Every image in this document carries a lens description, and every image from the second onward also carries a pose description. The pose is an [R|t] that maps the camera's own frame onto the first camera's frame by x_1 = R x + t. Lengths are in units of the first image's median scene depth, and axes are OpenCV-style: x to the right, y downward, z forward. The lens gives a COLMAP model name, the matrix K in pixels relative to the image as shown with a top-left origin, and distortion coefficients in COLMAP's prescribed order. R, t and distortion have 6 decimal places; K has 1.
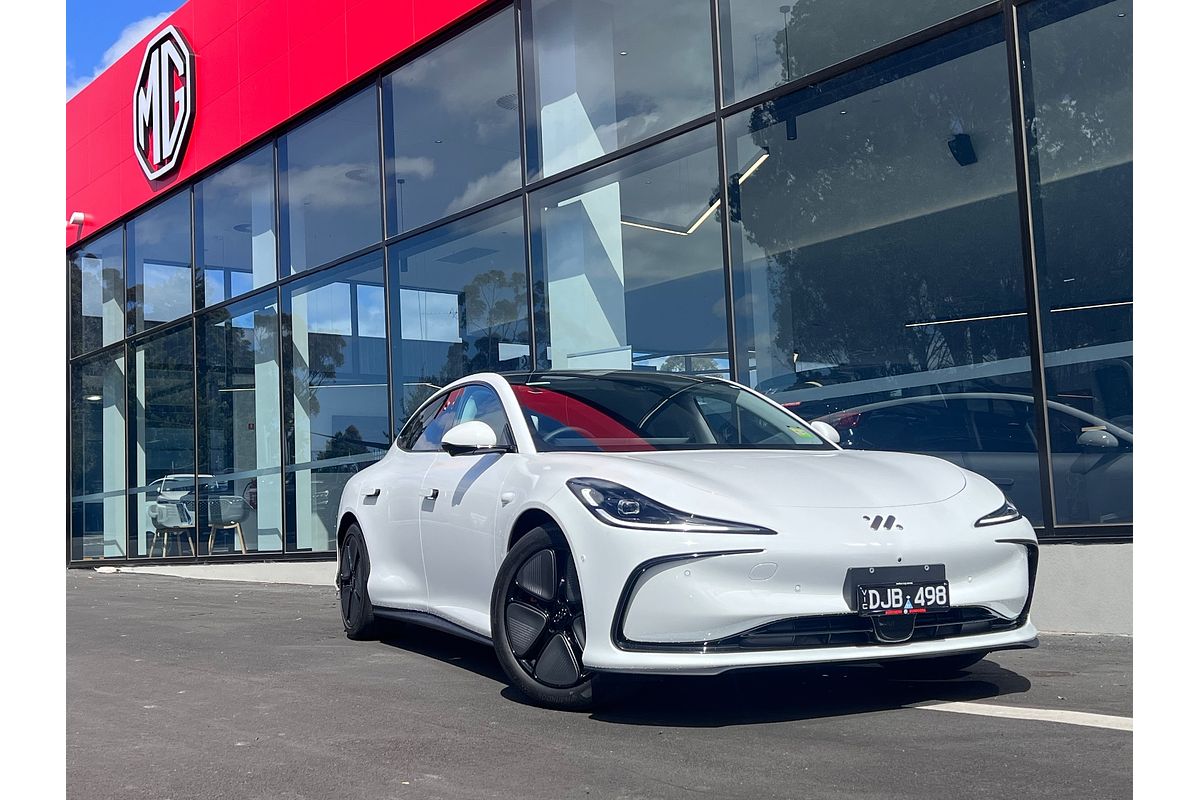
lens RADIAL K [[1295.0, 0, 593.4], [0, 1295.0, 402.2], [0, 0, 1]] dist [0.085000, 0.000000]
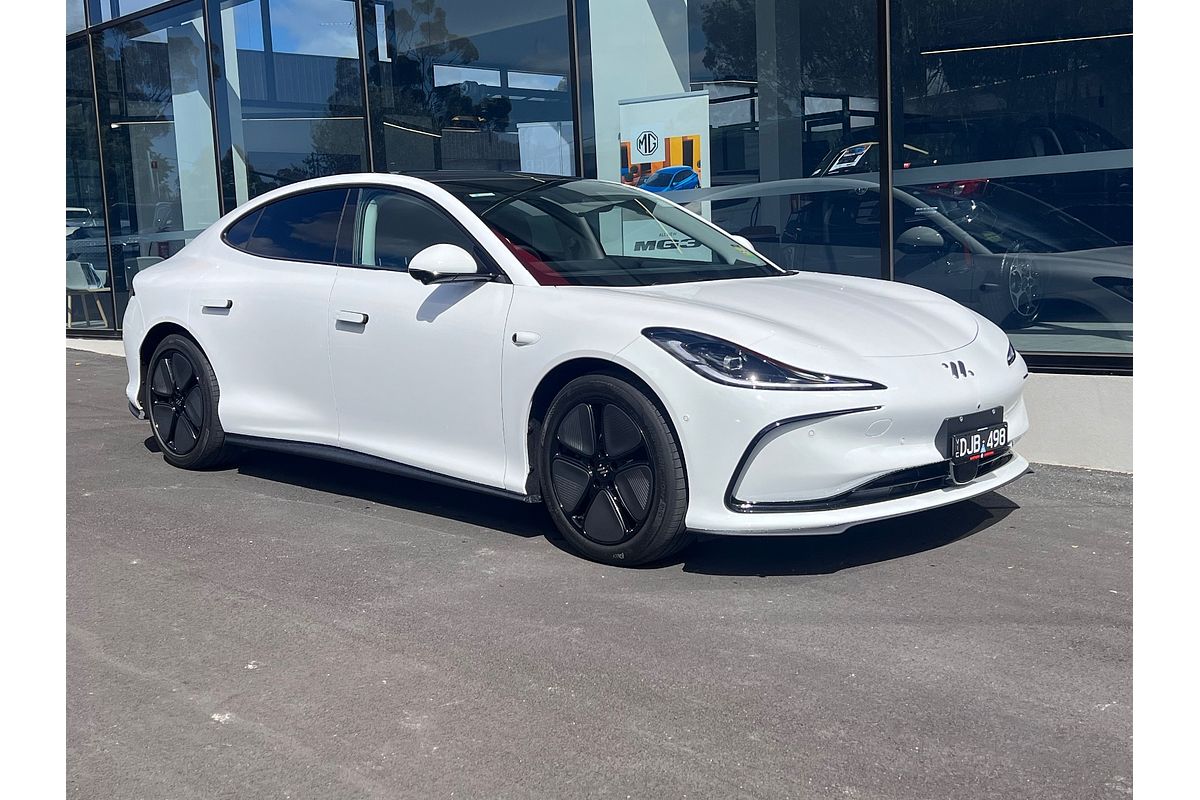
lens RADIAL K [[1295.0, 0, 607.8], [0, 1295.0, 404.9], [0, 0, 1]] dist [0.085000, 0.000000]
pose [[0.928508, -0.043477, 0.368759, -0.407546], [-0.032842, 0.979613, 0.198191, -0.072493], [-0.369858, -0.196132, 0.908150, 0.176713]]
